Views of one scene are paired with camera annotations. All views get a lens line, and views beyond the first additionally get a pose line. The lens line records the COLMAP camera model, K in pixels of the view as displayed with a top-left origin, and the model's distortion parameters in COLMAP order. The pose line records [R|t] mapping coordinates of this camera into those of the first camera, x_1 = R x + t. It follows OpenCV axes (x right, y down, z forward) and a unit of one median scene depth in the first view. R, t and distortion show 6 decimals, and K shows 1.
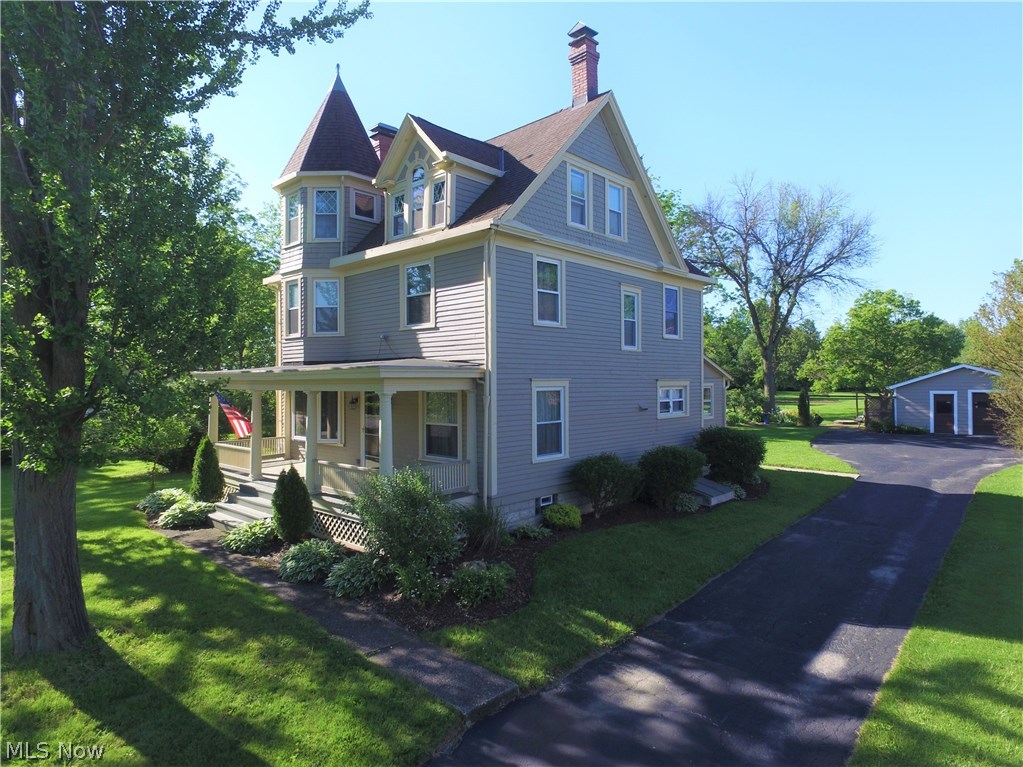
lens RADIAL K [[606.8, 0, 517.2], [0, 606.8, 381.1], [0, 0, 1]] dist [0.005820, -0.000550]
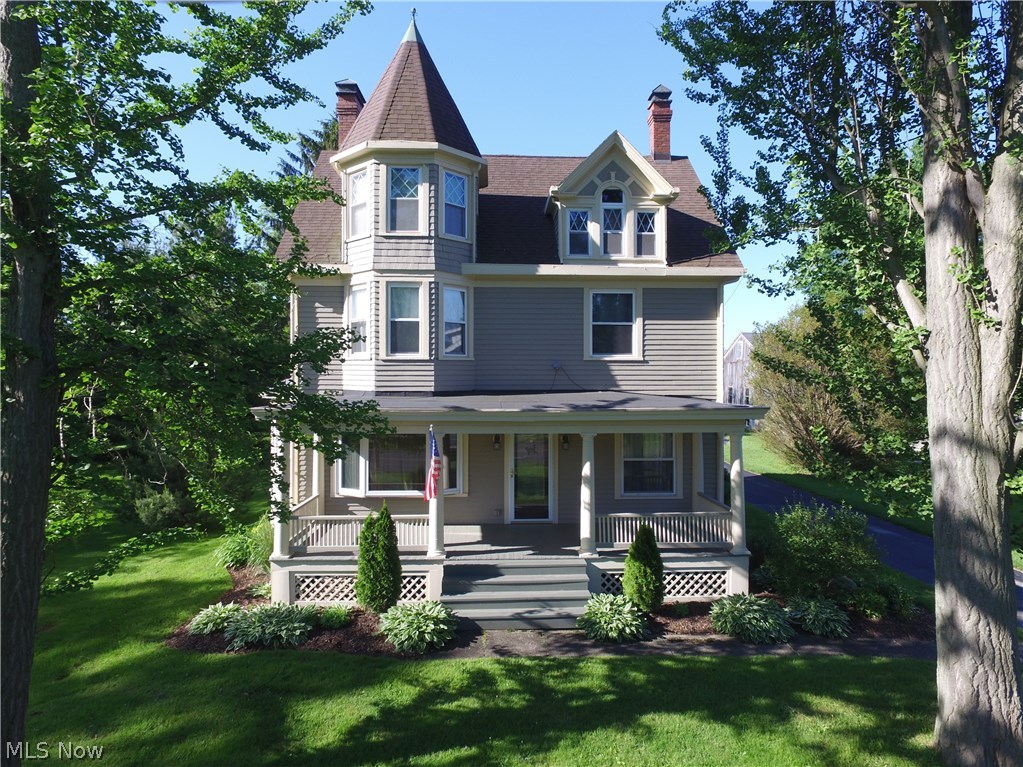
lens RADIAL K [[606.8, 0, 515.7], [0, 606.8, 384.7], [0, 0, 1]] dist [0.005820, -0.000550]
pose [[0.709592, 0.014110, 0.704472, -0.945740], [0.000113, 0.999797, -0.020138, -0.029970], [-0.704613, 0.014369, 0.709446, 0.450844]]
